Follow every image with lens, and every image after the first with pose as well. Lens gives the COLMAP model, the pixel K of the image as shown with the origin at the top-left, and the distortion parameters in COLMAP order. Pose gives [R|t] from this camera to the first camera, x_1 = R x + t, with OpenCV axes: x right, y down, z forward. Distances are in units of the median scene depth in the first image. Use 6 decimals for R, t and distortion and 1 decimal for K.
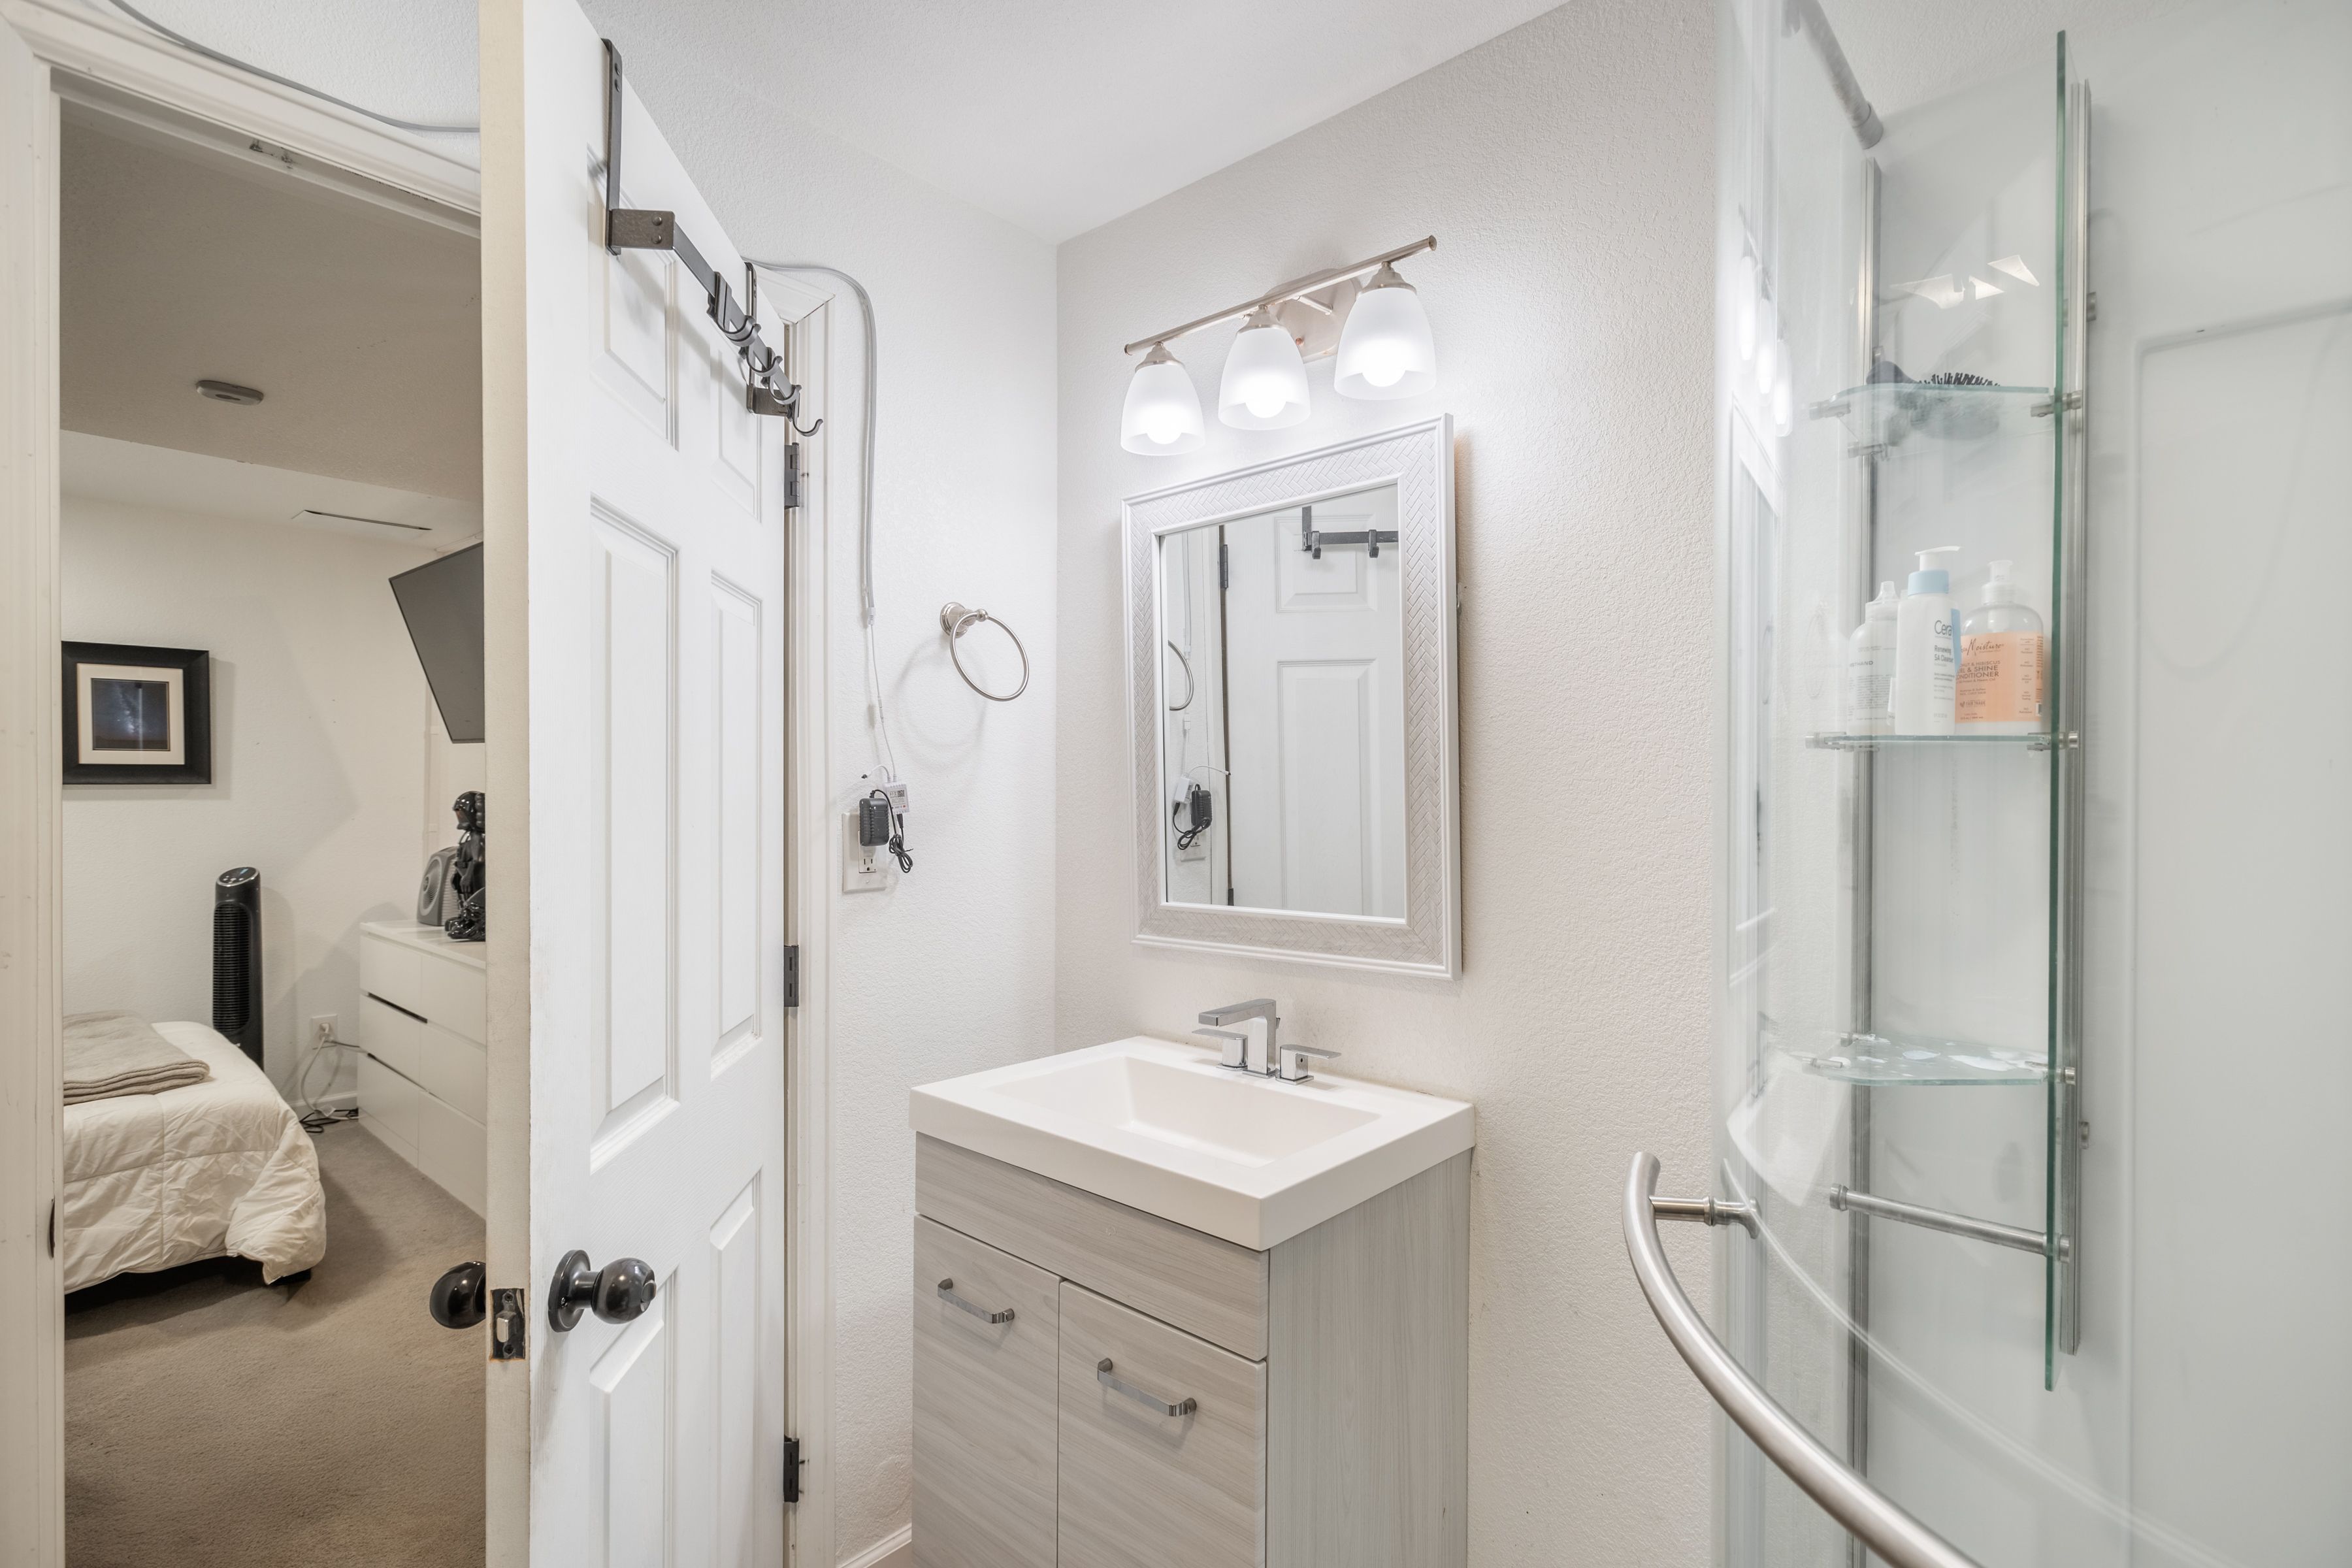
lens RADIAL K [[1098.5, 0, 1171.8], [0, 1098.5, 781.6], [0, 0, 1]] dist [0.001088, -0.001130]
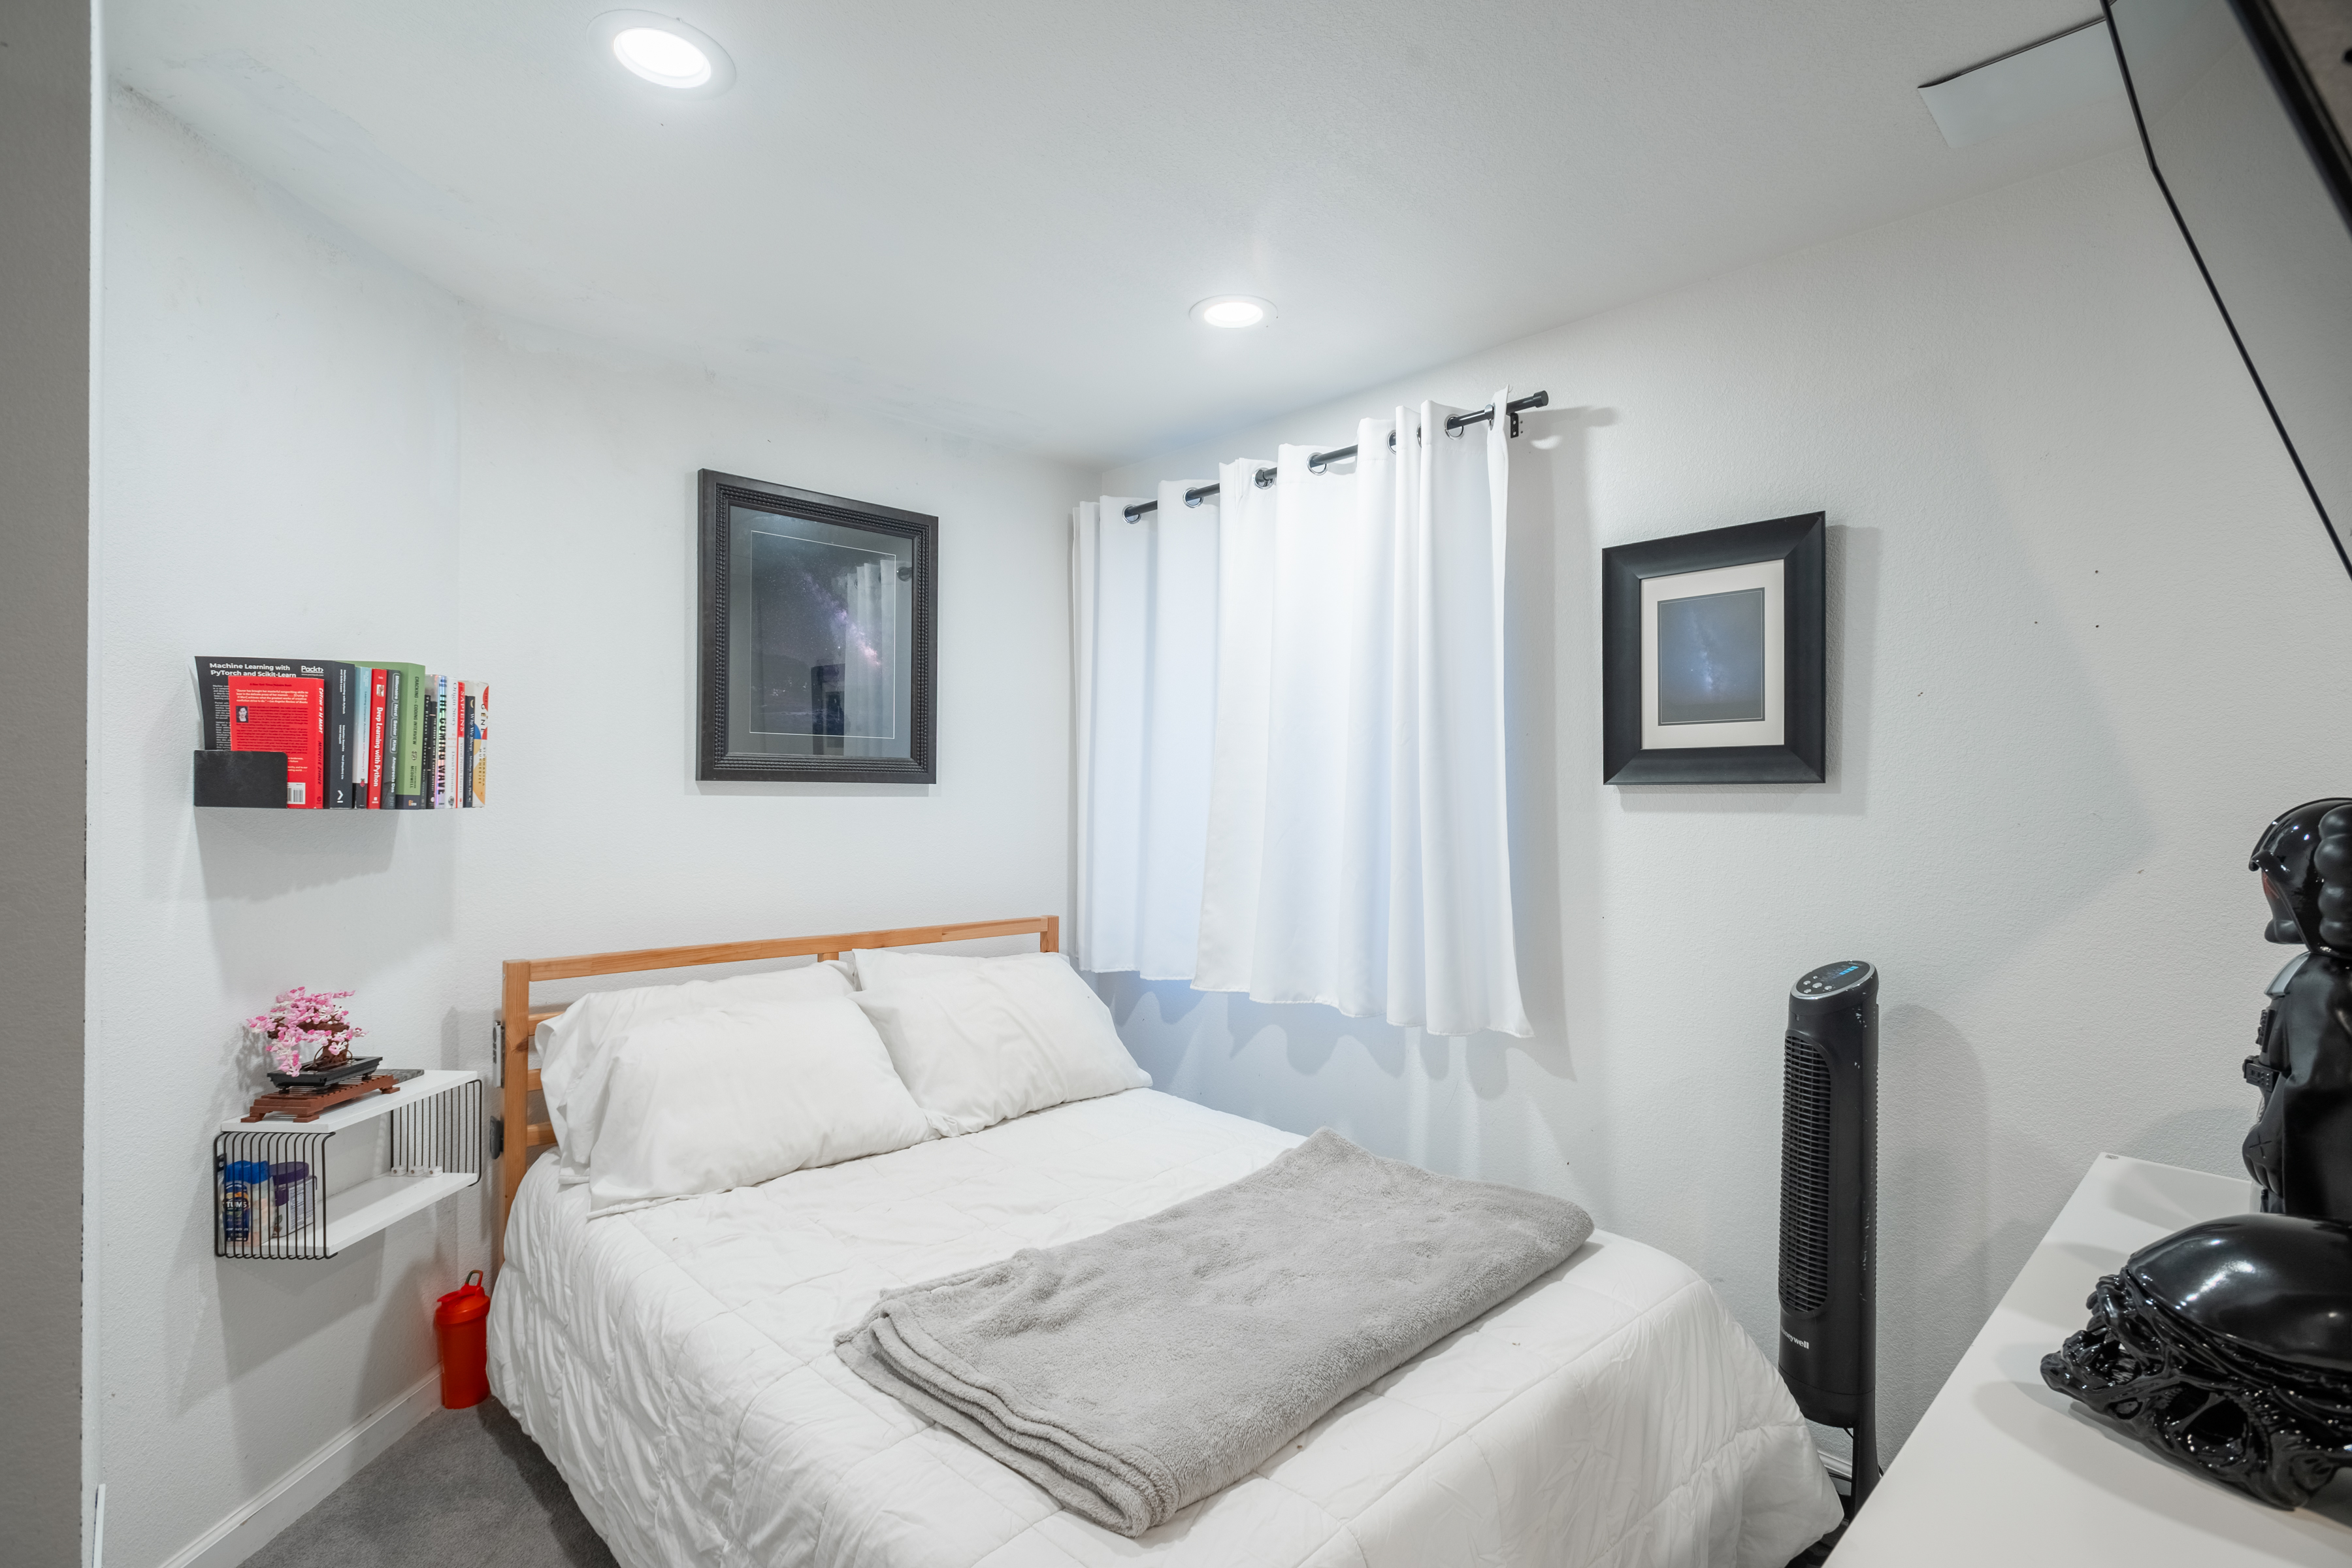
lens RADIAL K [[1098.5, 0, 1173.5], [0, 1098.5, 789.1], [0, 0, 1]] dist [0.001088, -0.001130]
pose [[-0.097496, -0.010619, -0.995179, -0.369369], [-0.007885, 0.999920, -0.009897, 0.012020], [0.995205, 0.006882, -0.097572, 0.774176]]
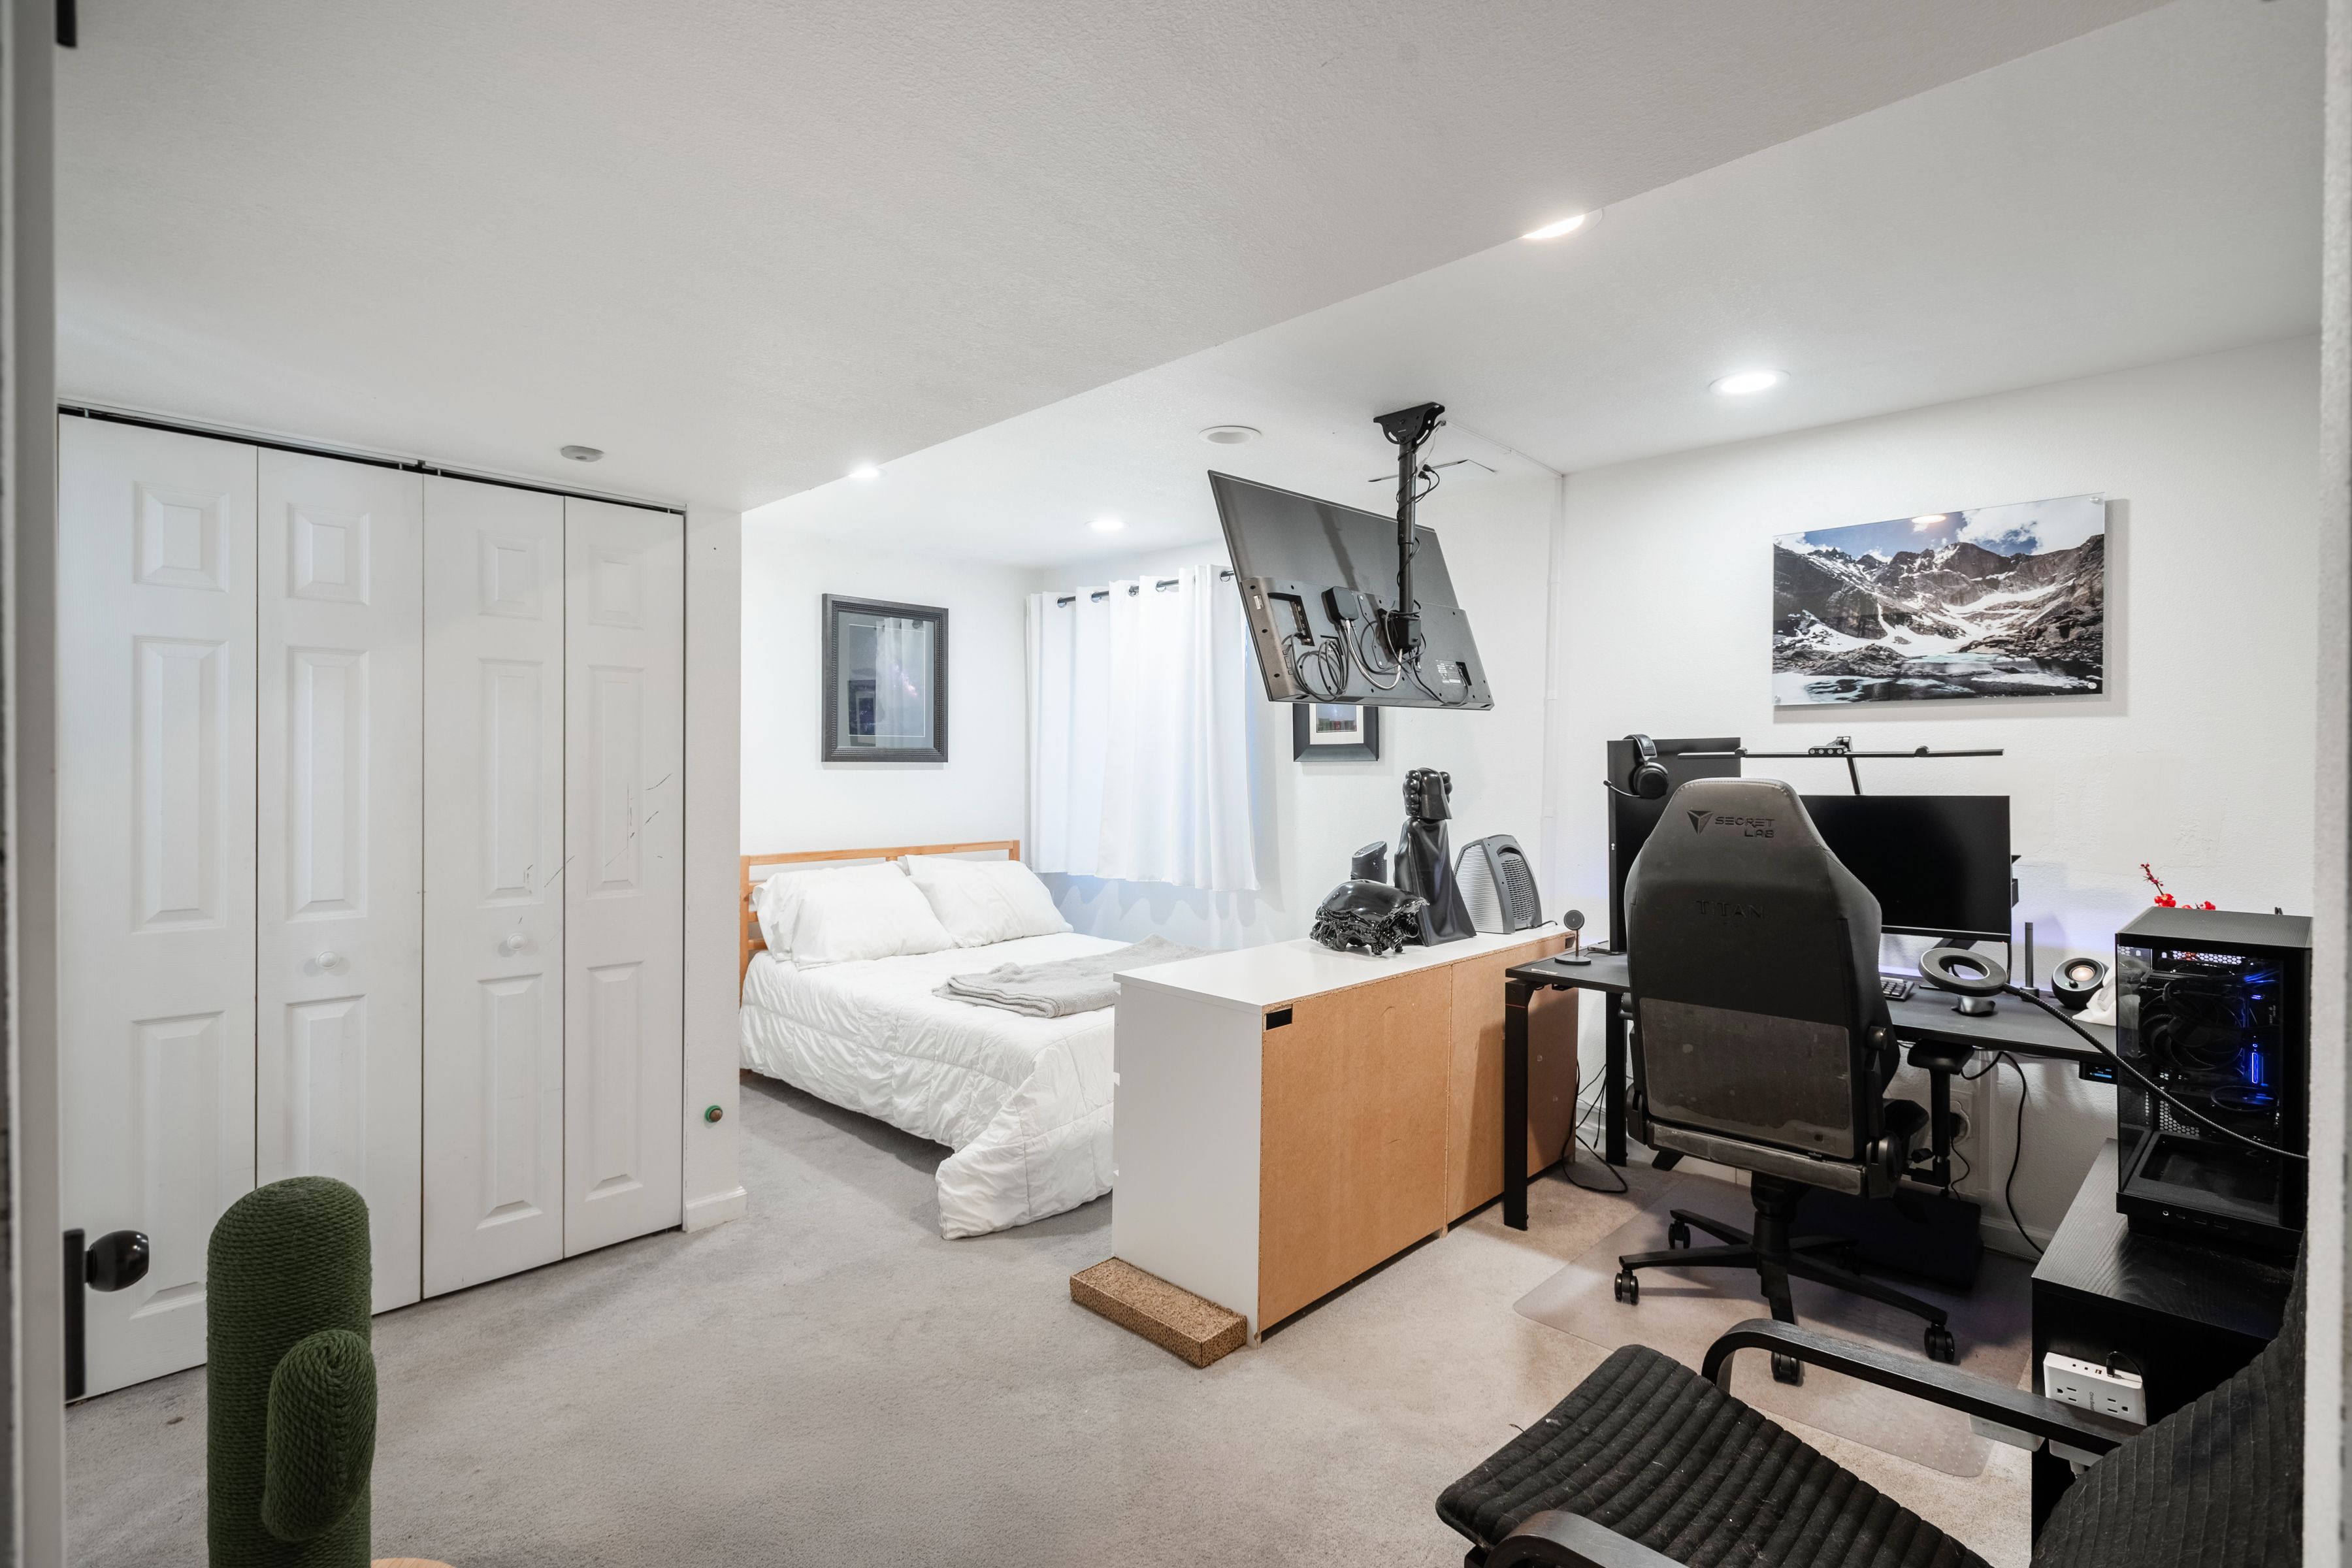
lens RADIAL K [[1098.5, 0, 1174.2], [0, 1098.5, 774.4], [0, 0, 1]] dist [0.001088, -0.001130]
pose [[-0.058428, 0.004727, -0.998280, 0.187450], [-0.000806, 0.999988, 0.004783, 0.010127], [0.998291, 0.001084, -0.058424, 0.883564]]
